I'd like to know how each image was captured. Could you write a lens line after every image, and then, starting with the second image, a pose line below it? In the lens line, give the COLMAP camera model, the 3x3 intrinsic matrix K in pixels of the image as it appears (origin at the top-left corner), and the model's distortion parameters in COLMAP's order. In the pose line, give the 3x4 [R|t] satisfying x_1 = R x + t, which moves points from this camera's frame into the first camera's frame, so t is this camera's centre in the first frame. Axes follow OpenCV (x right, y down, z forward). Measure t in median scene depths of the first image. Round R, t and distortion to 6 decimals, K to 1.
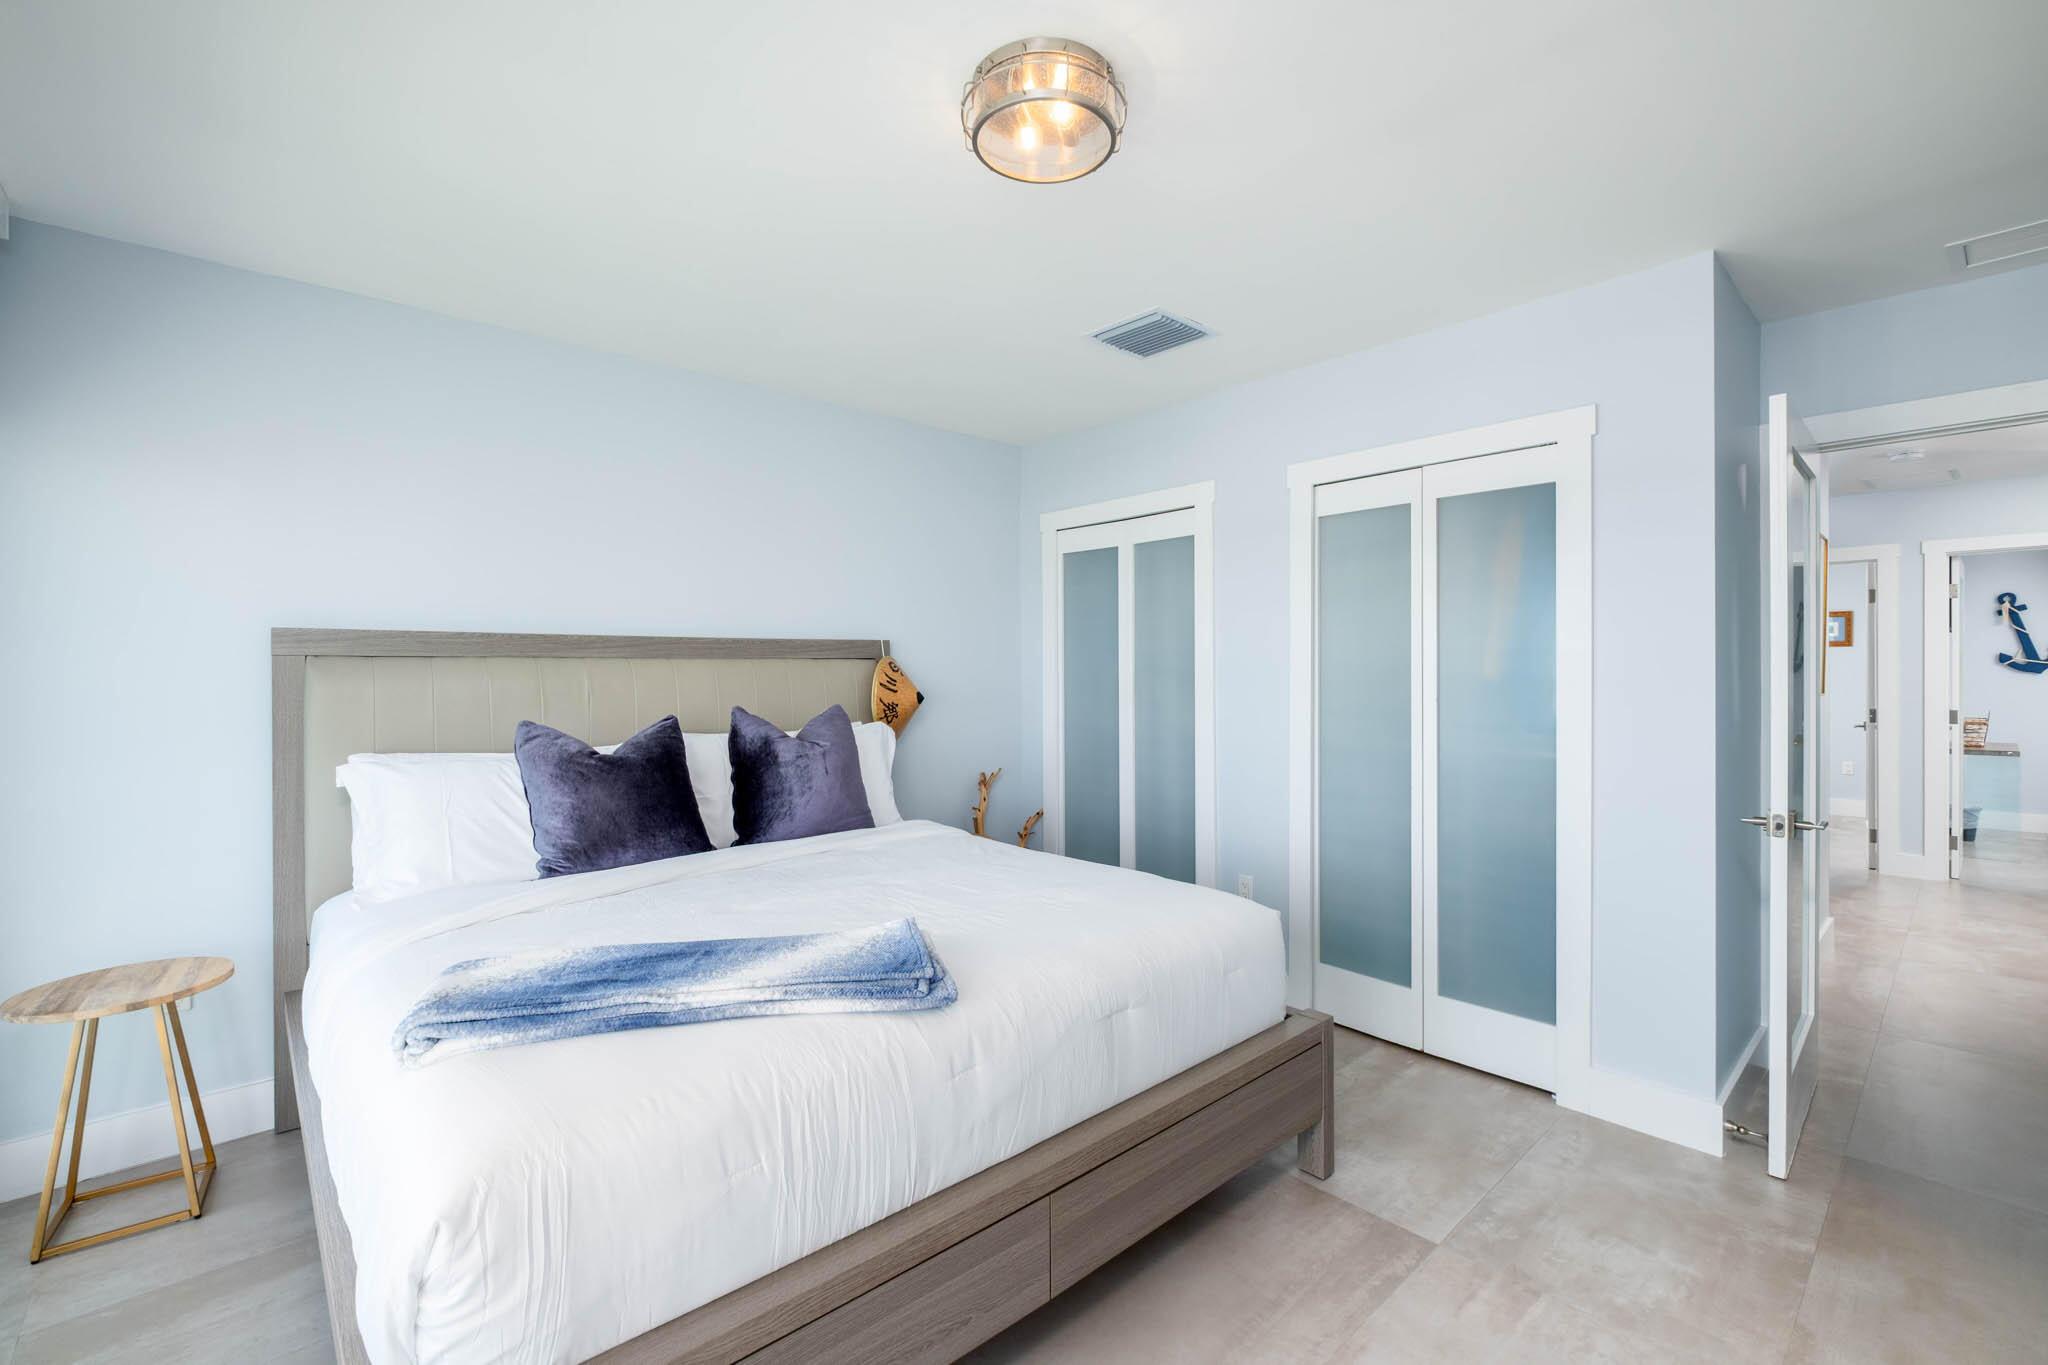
lens RADIAL K [[890.0, 0, 1018.4], [0, 890.0, 672.0], [0, 0, 1]] dist [-0.002419, -0.000349]
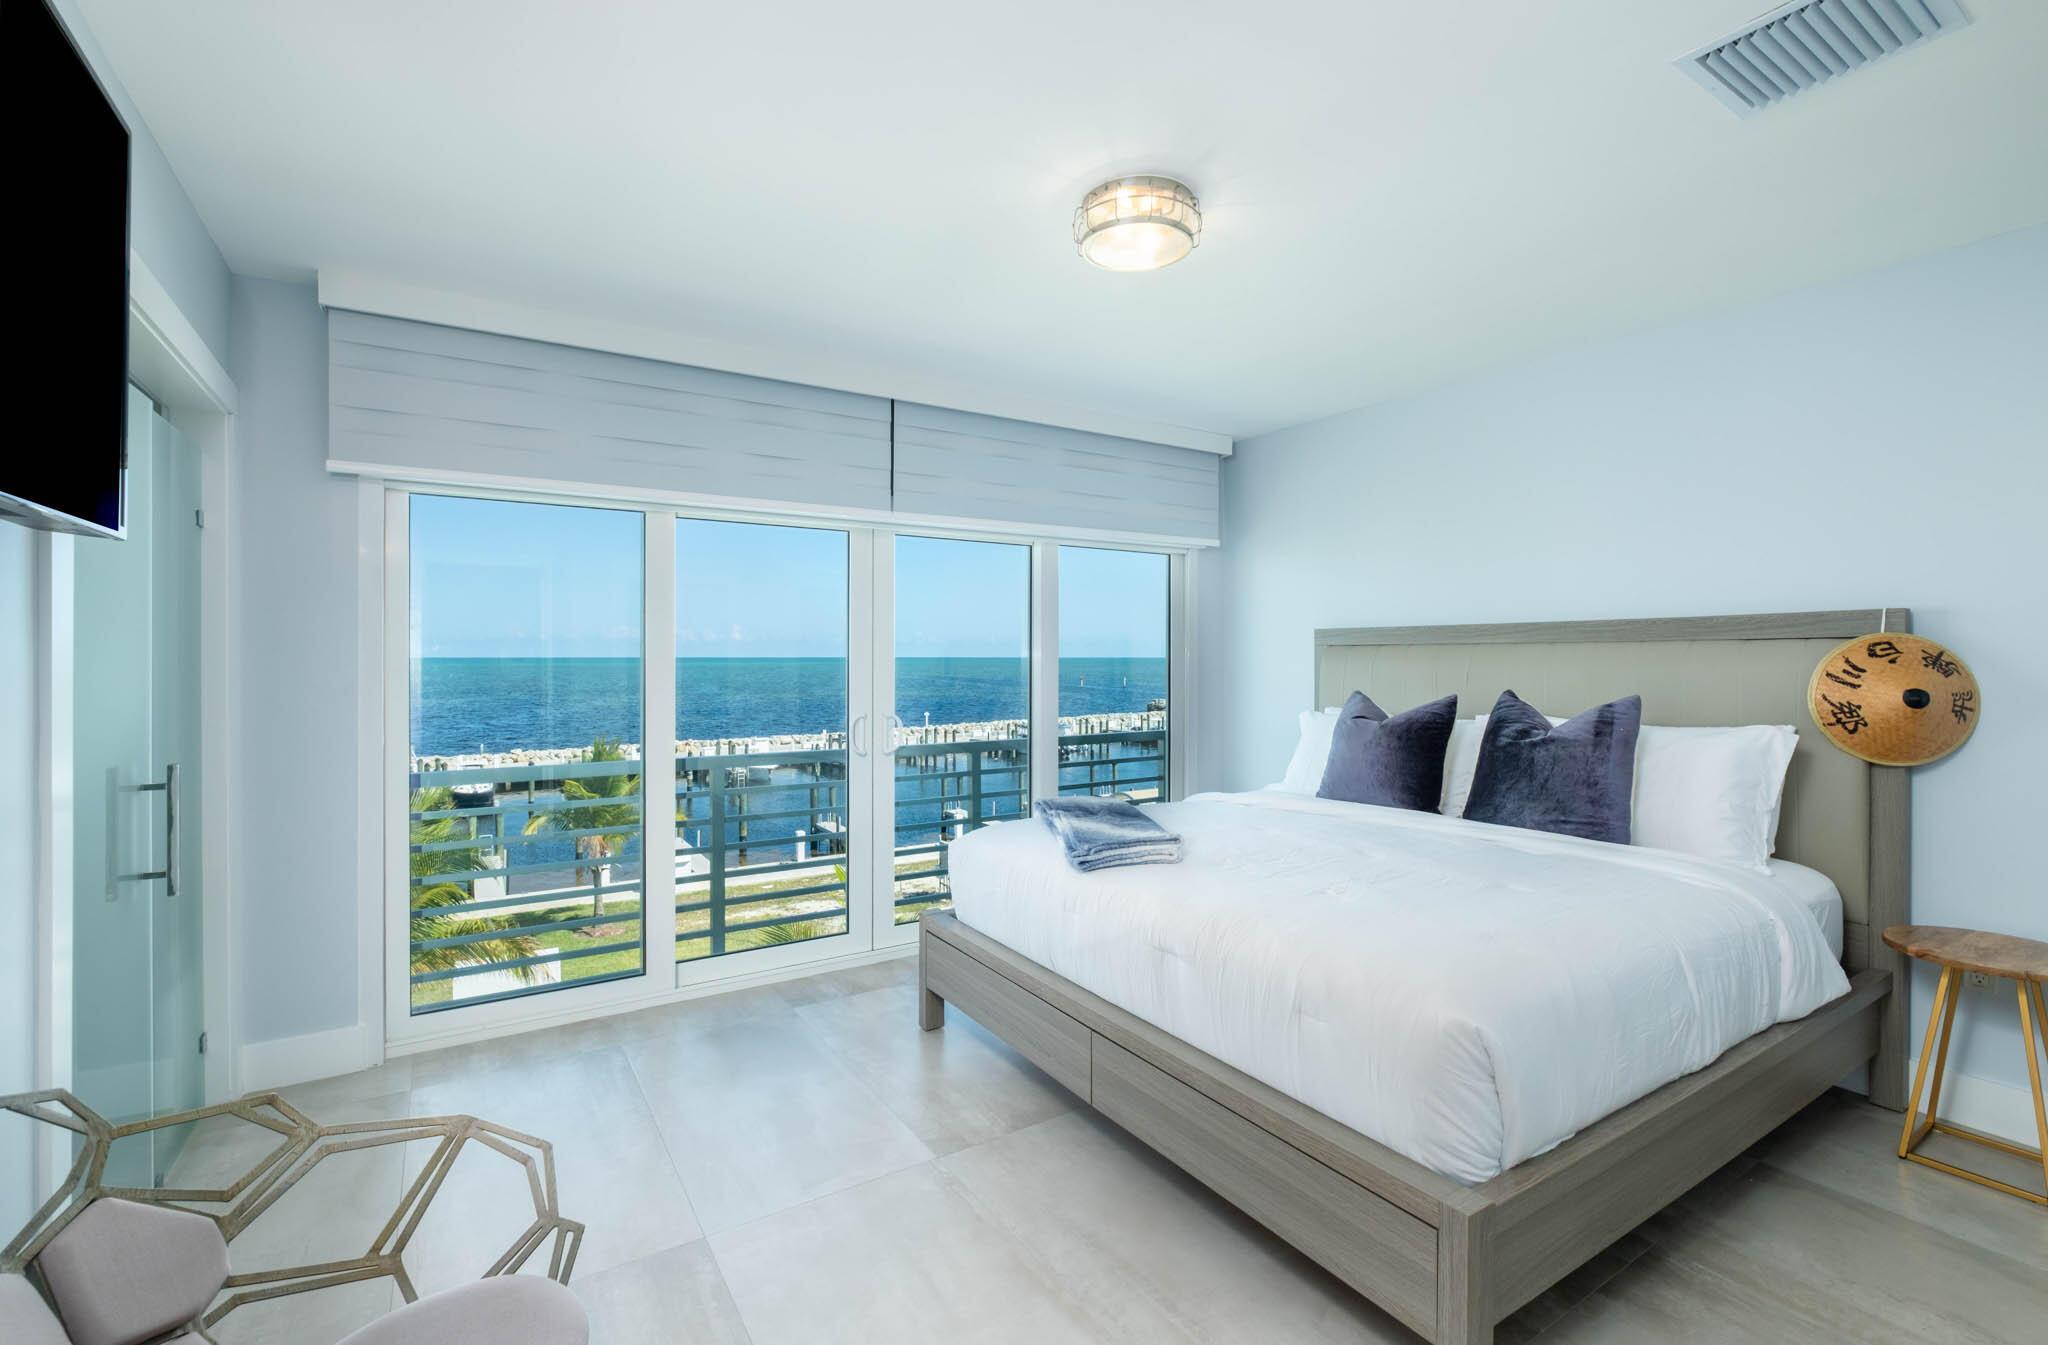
lens RADIAL K [[890.4, 0, 1018.2], [0, 890.4, 657.3], [0, 0, 1]] dist [-0.000716, -0.000067]
pose [[-0.168473, 0.006549, -0.985685, 1.026619], [0.000386, 0.999978, 0.006578, -0.008178], [0.985706, 0.000728, -0.168472, 0.801081]]
